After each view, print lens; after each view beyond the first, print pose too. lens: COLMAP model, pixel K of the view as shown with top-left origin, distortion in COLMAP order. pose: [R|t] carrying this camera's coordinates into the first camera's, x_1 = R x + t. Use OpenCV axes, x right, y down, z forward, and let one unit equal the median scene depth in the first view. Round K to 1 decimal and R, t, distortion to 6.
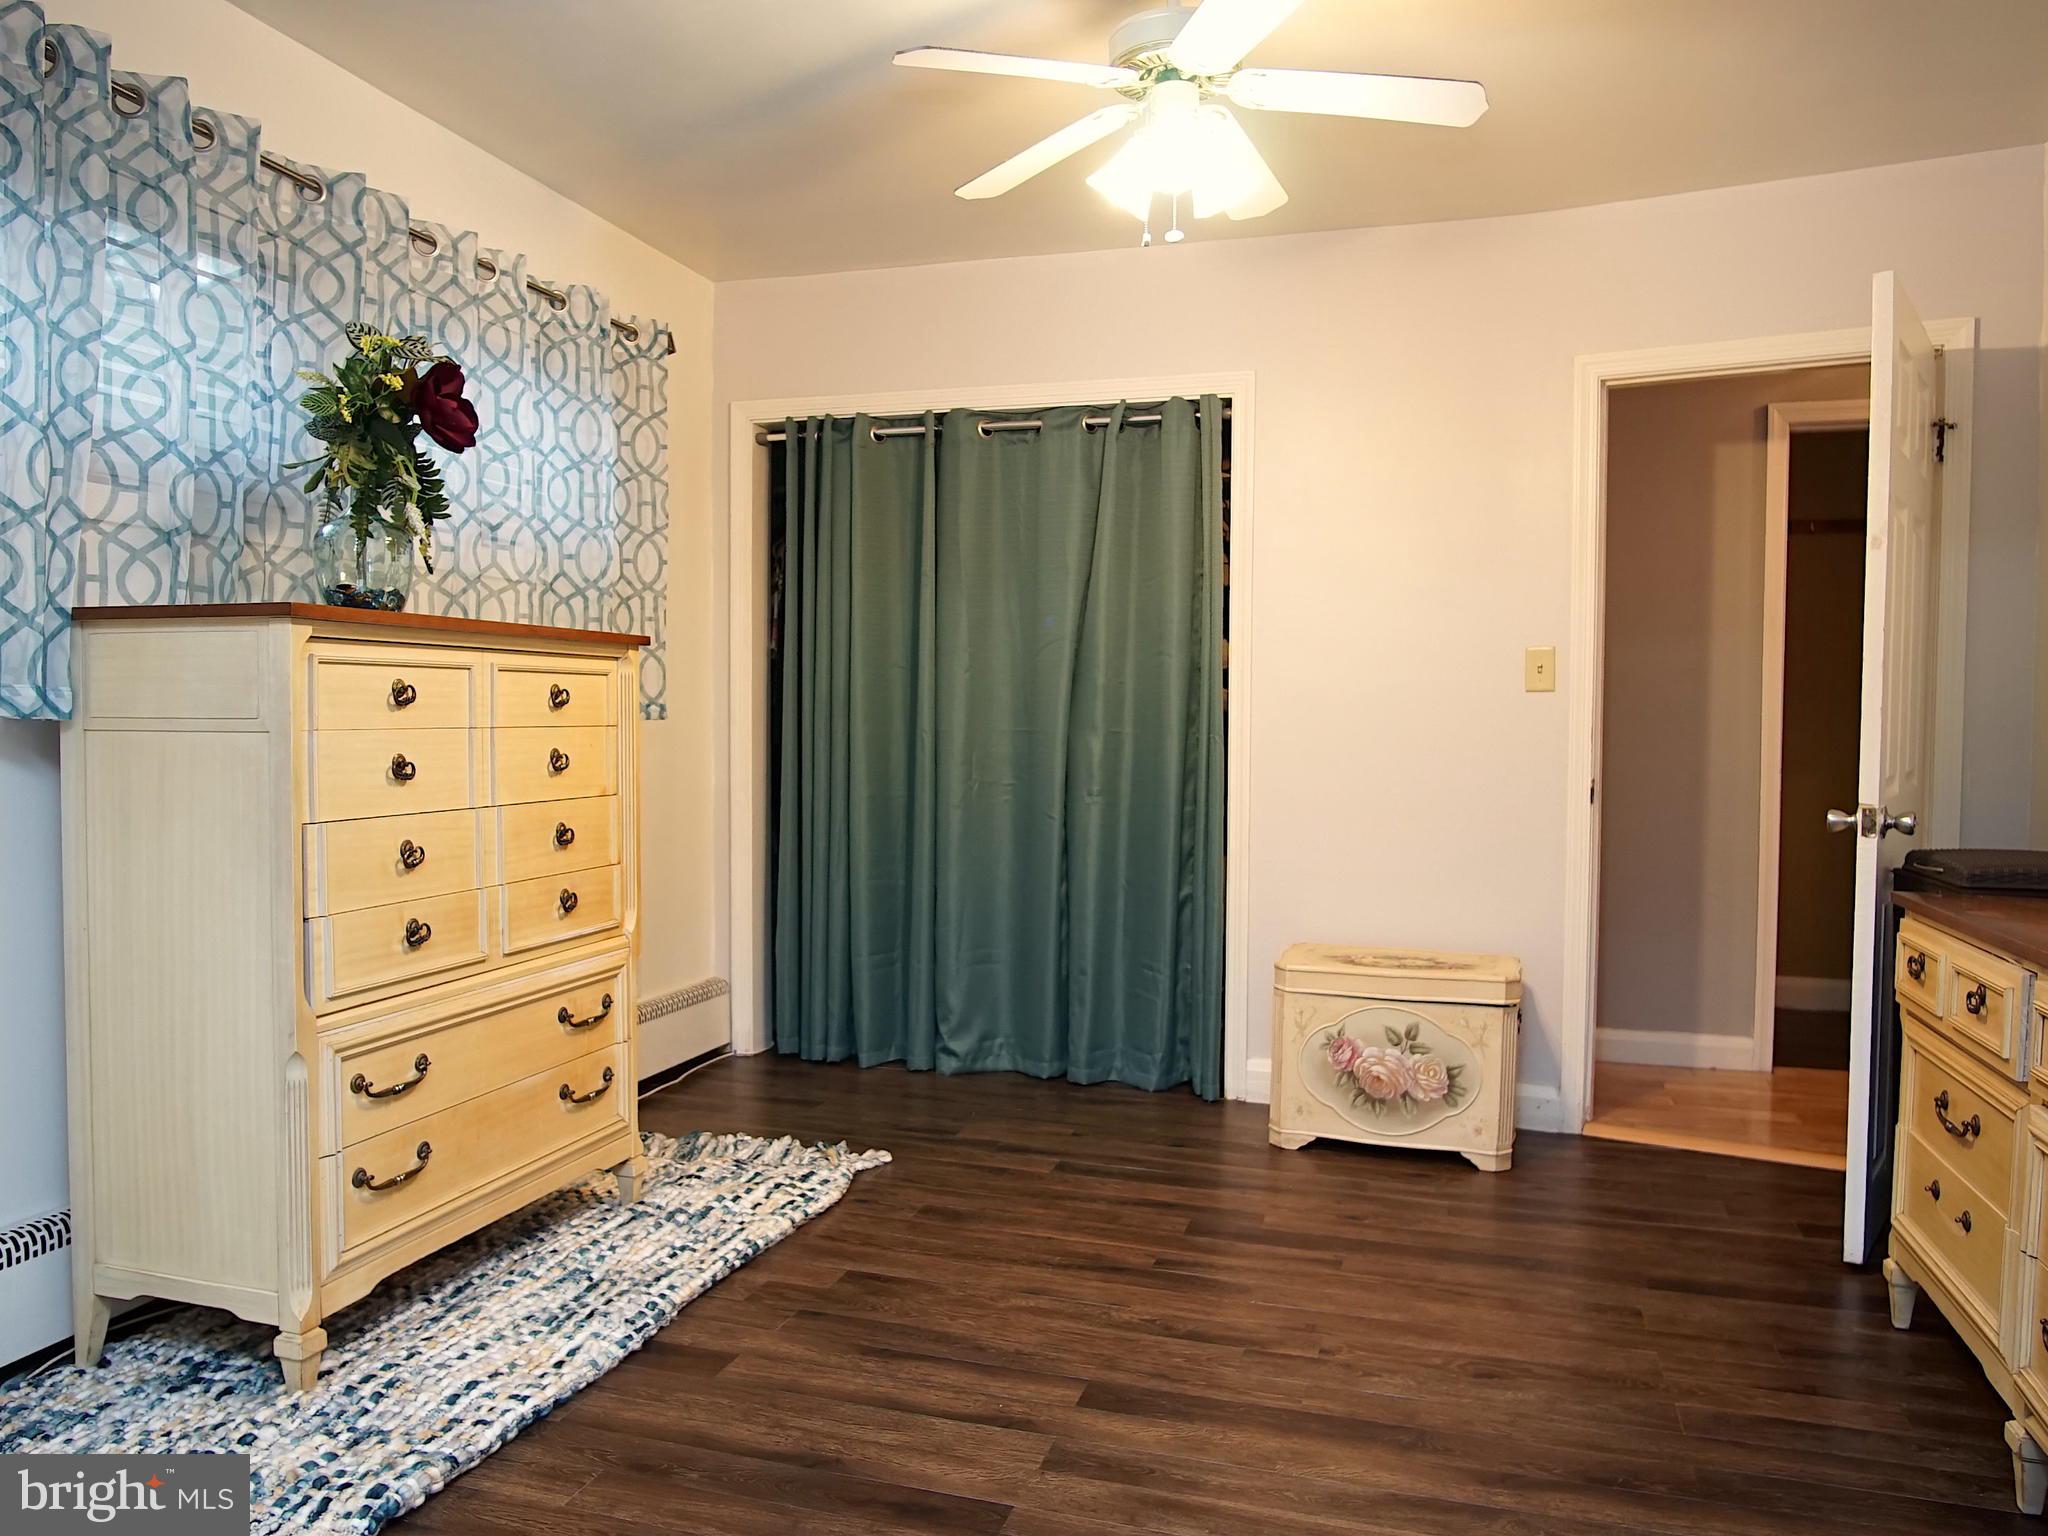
lens RADIAL K [[1464.1, 0, 1016.9], [0, 1464.1, 776.0], [0, 0, 1]] dist [-0.013811, 0.001203]
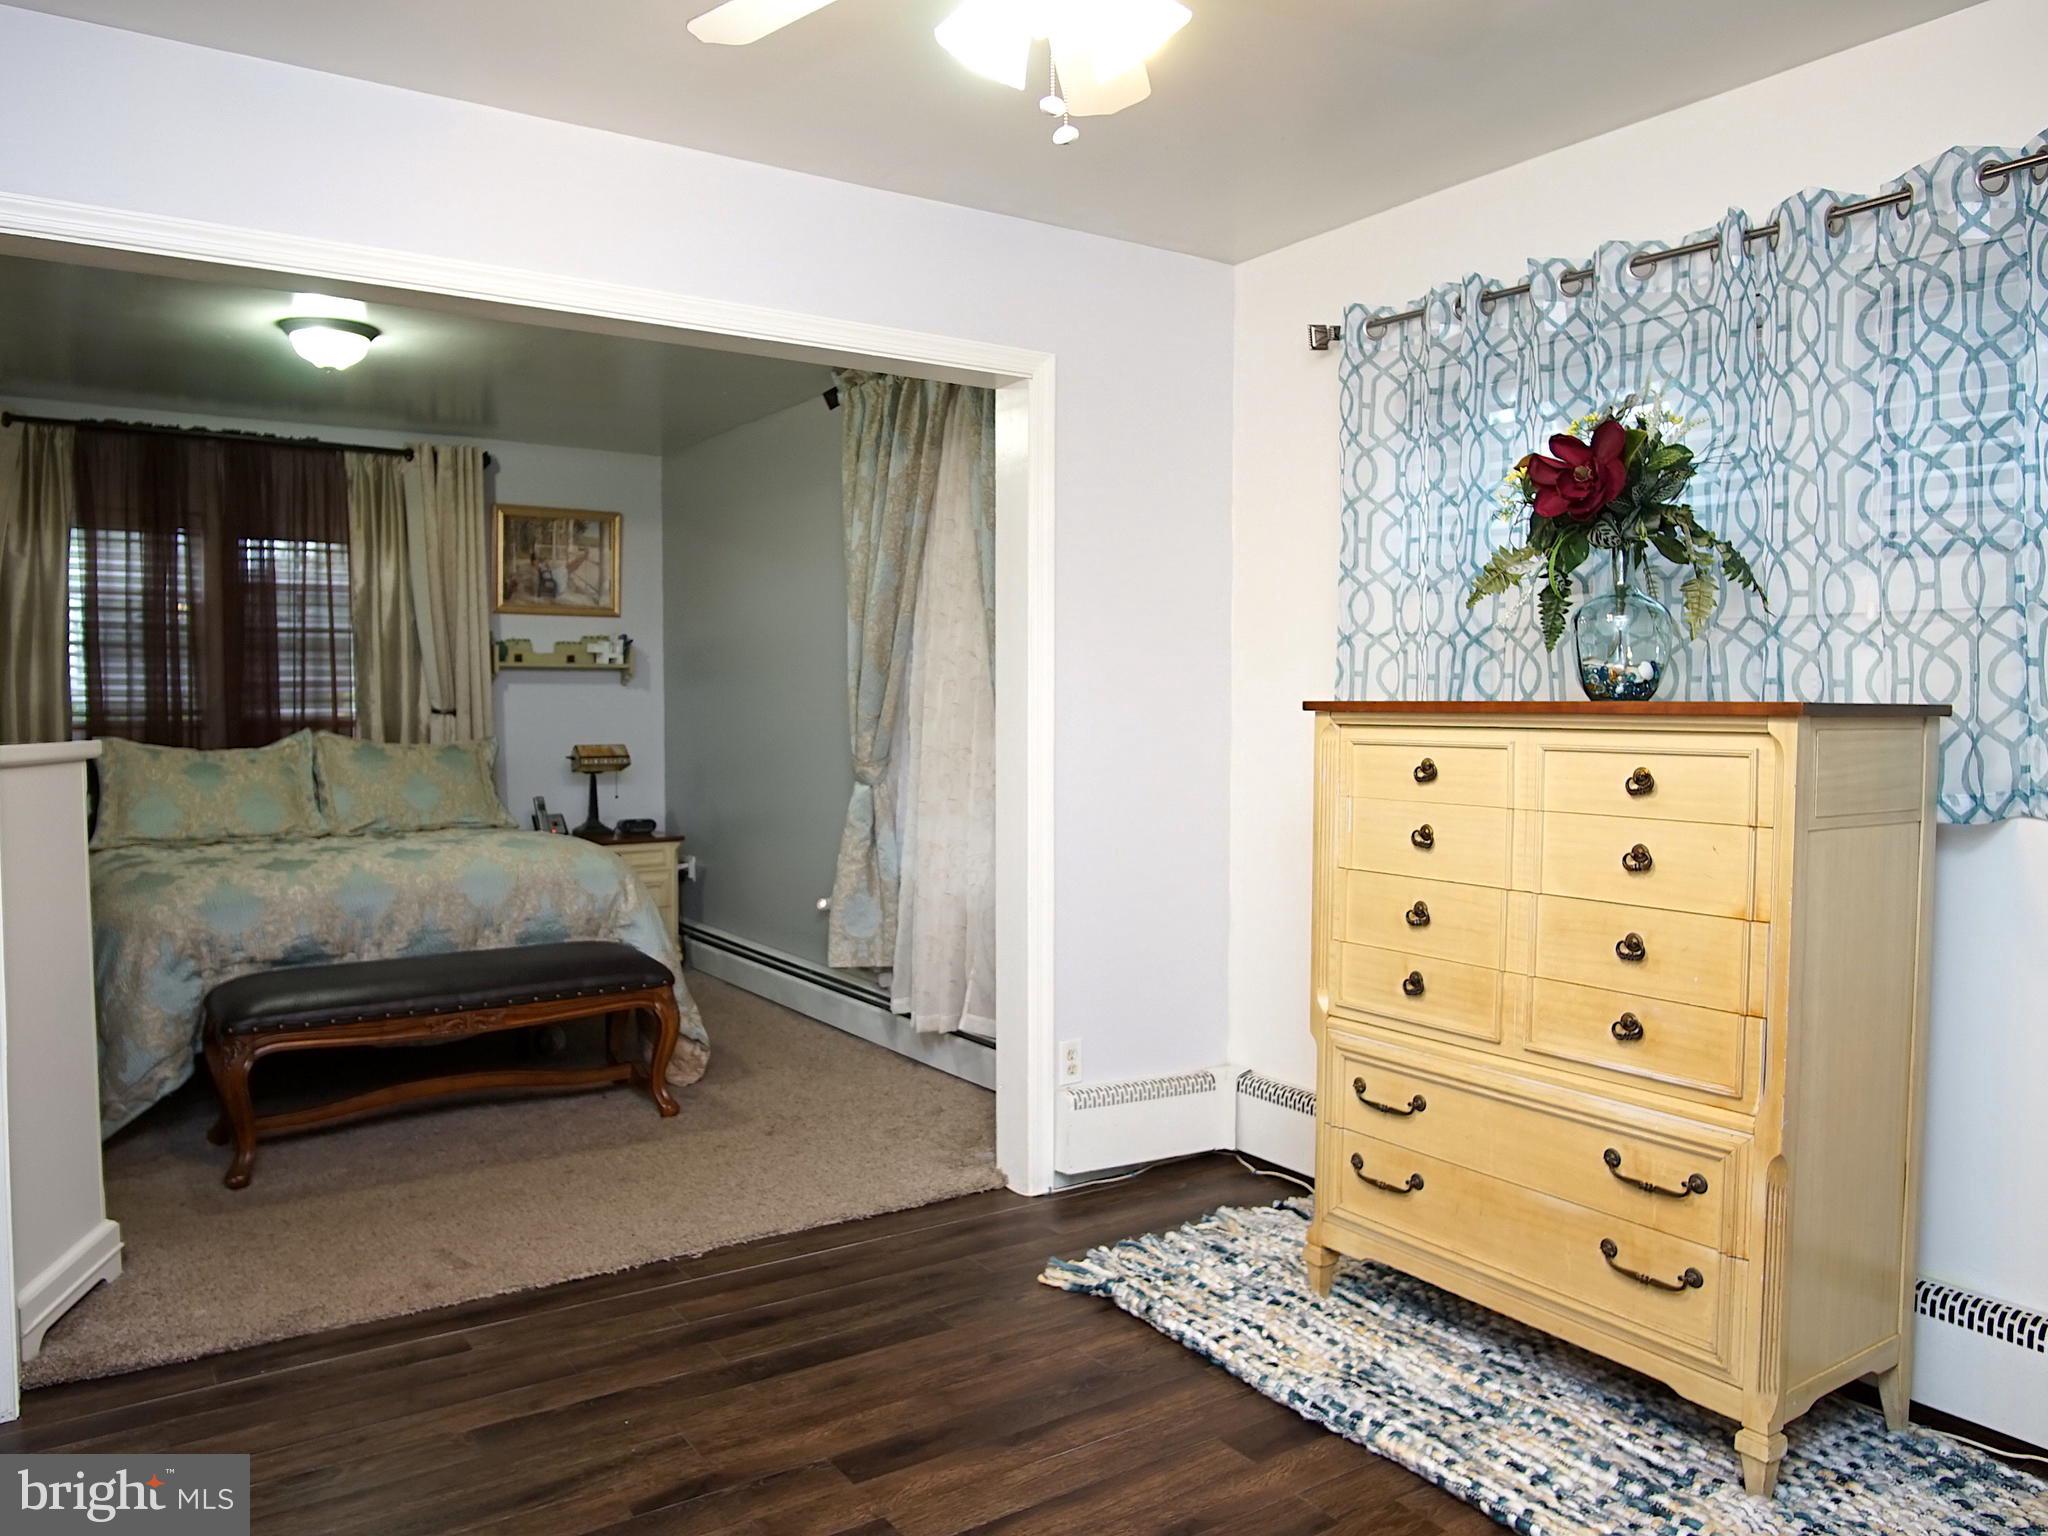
lens RADIAL K [[1464.1, 0, 1017.5], [0, 1464.1, 759.9], [0, 0, 1]] dist [-0.013811, 0.001203]
pose [[-0.622295, 0.014048, -0.782657, 0.657742], [-0.053732, 0.996714, 0.060613, -0.116004], [0.780937, 0.079773, -0.619495, 1.442723]]
